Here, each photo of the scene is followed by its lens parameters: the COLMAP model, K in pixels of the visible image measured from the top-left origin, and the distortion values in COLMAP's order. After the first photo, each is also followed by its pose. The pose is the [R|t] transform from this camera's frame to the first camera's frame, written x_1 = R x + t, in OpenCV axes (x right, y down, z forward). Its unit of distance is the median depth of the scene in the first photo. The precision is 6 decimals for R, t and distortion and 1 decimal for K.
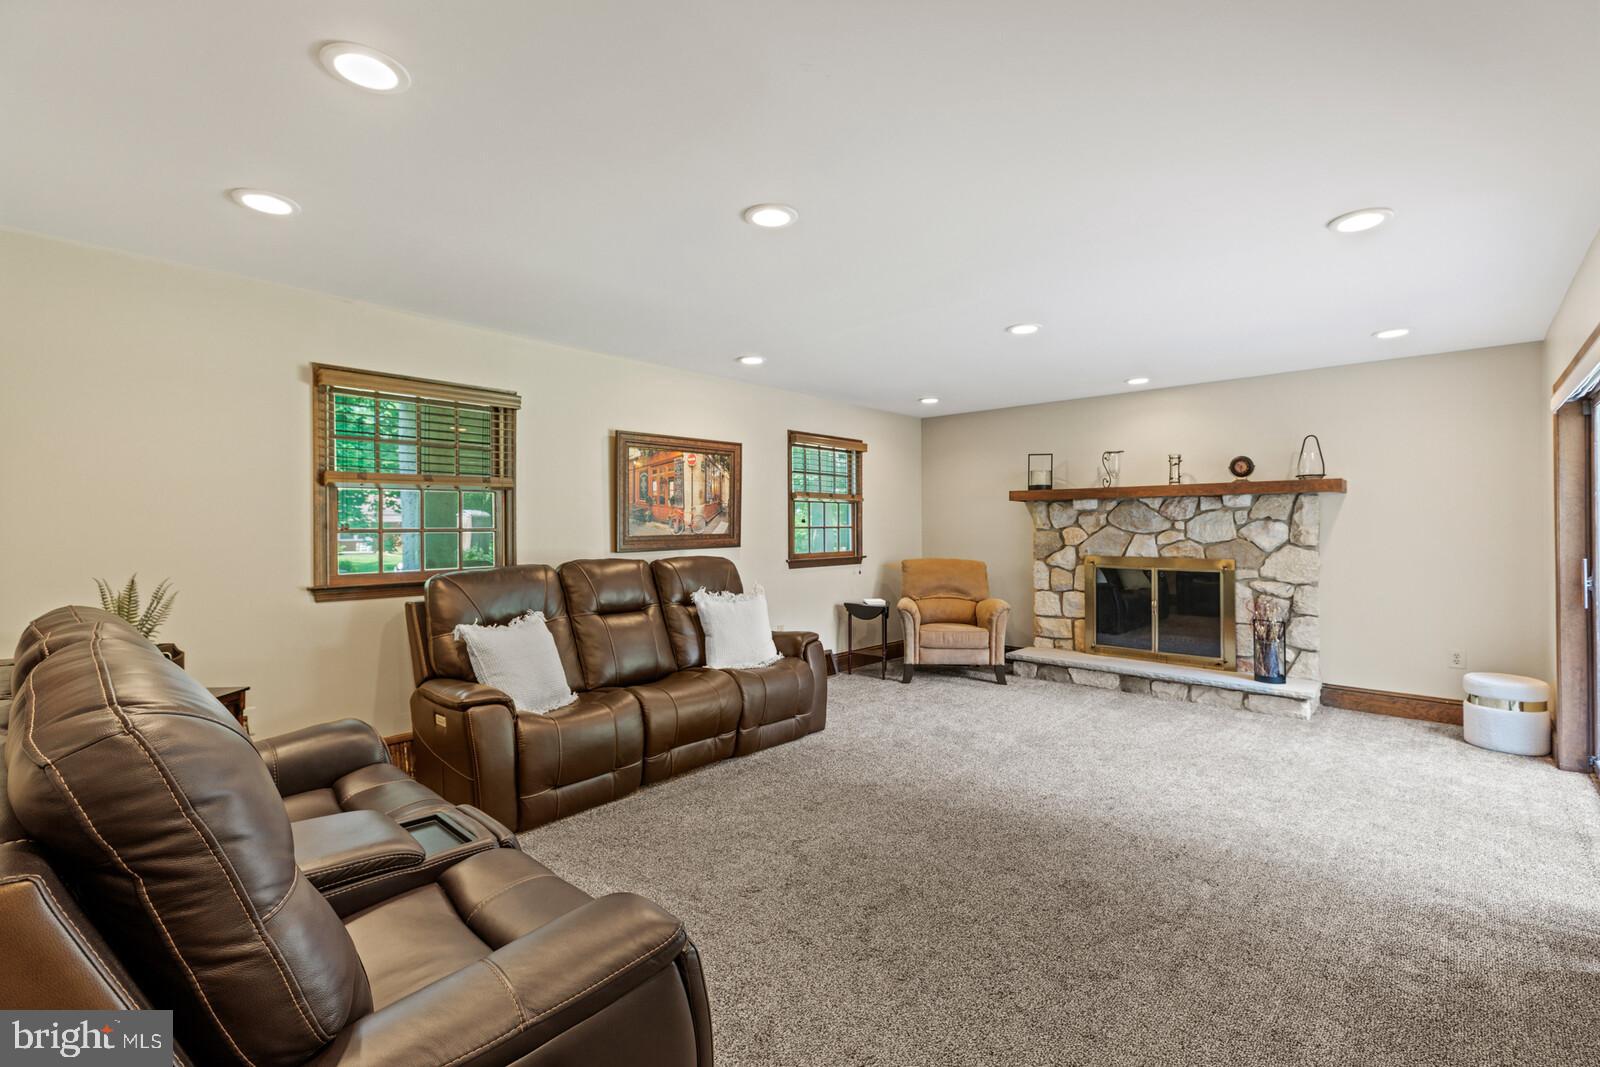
lens RADIAL K [[710.9, 0, 809.5], [0, 710.9, 519.3], [0, 0, 1]] dist [0.001994, 0.000541]
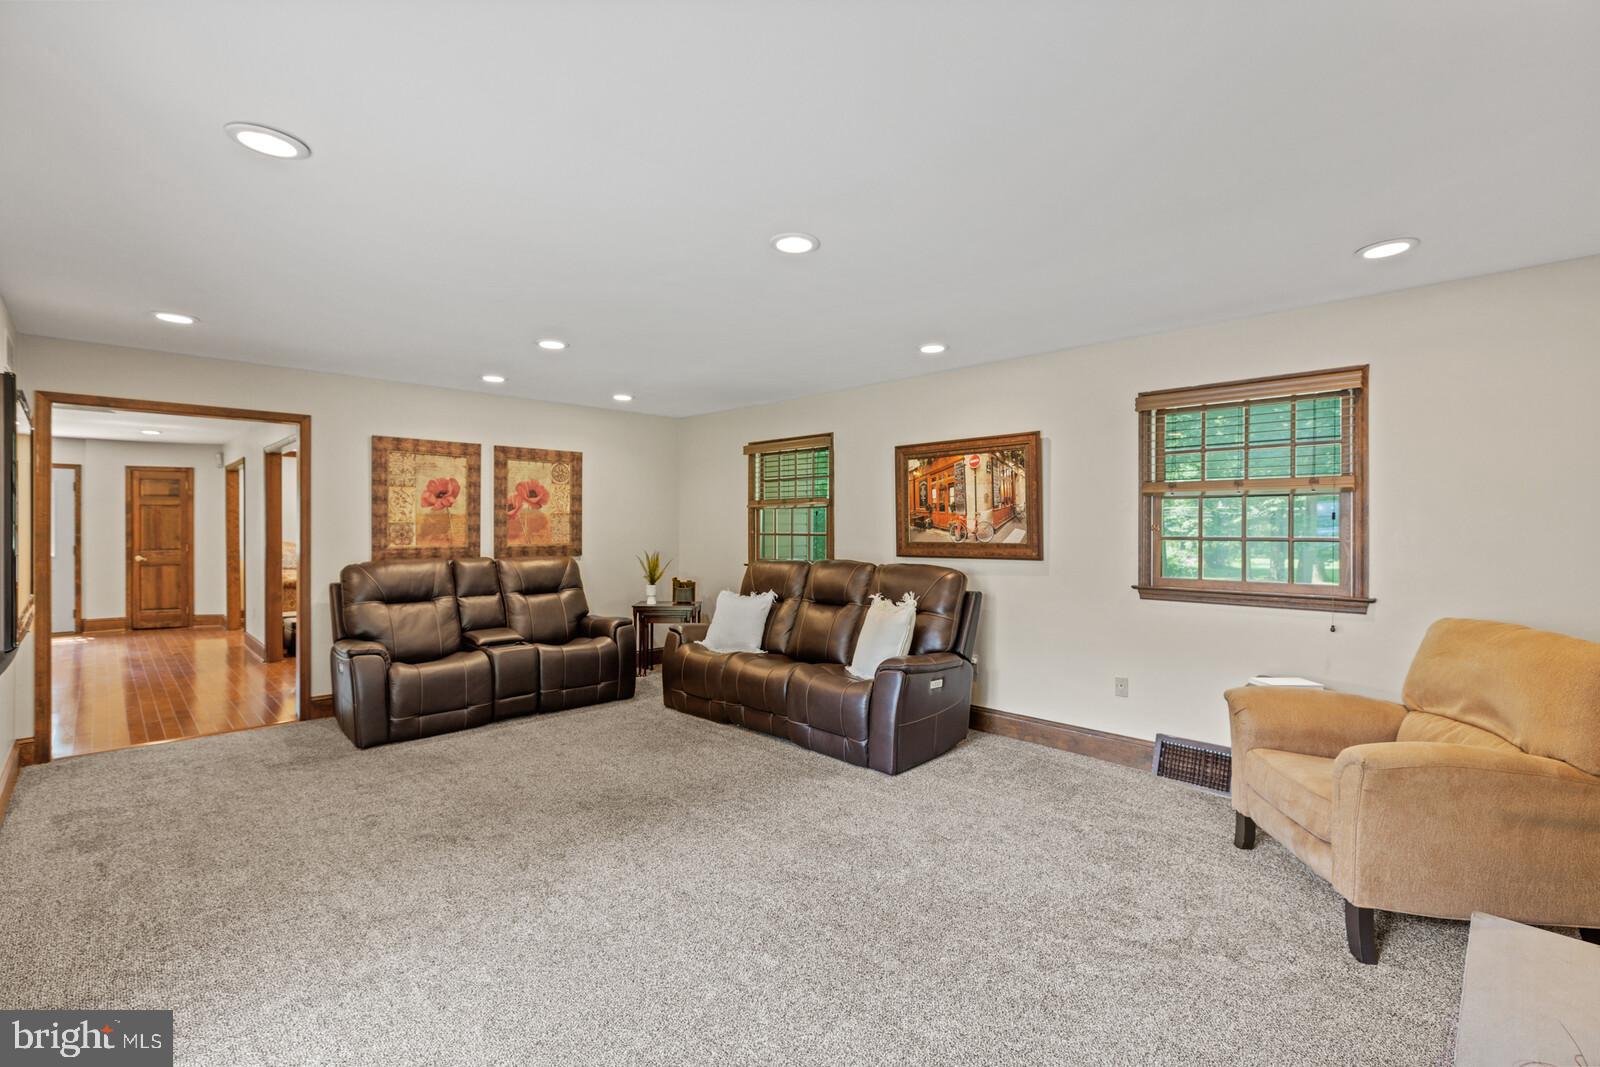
lens RADIAL K [[710.9, 0, 806.3], [0, 710.9, 529.9], [0, 0, 1]] dist [0.001994, 0.000541]
pose [[-0.054250, 0.000680, -0.998527, 0.779643], [0.002200, 0.999997, 0.000562, 0.003696], [0.998525, -0.002166, -0.054252, 0.850627]]
